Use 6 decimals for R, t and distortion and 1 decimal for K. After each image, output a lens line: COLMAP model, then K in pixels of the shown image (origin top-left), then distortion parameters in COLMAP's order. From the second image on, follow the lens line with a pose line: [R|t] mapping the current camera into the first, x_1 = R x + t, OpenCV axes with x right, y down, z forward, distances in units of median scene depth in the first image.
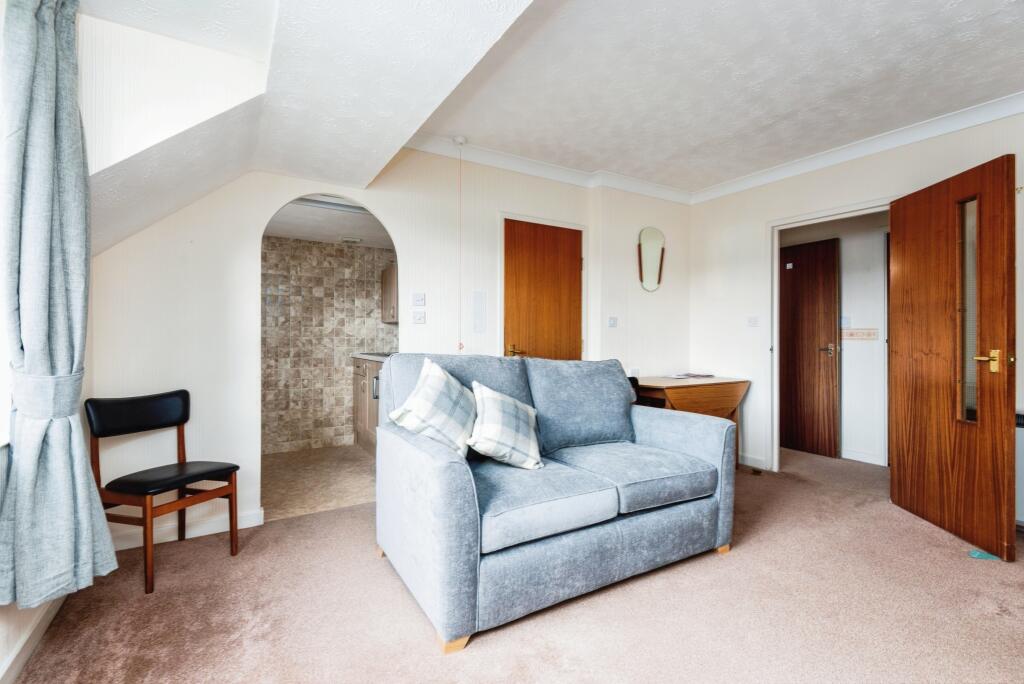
lens RADIAL K [[490.1, 0, 515.1], [0, 490.1, 335.4], [0, 0, 1]] dist [0.042862, 0.000012]
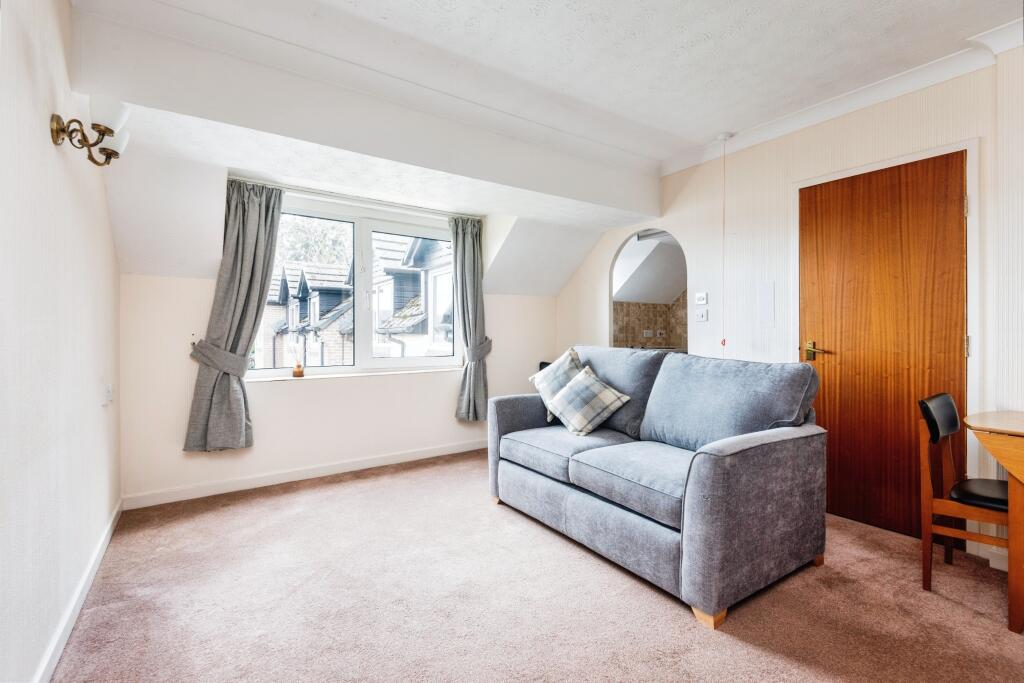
lens RADIAL K [[490.1, 0, 515.1], [0, 490.1, 334.9], [0, 0, 1]] dist [0.042862, 0.000012]
pose [[0.024175, -0.002028, -0.999706, 1.072519], [0.000847, 0.999998, -0.002008, 0.012964], [0.999707, -0.000798, 0.024177, 0.656791]]
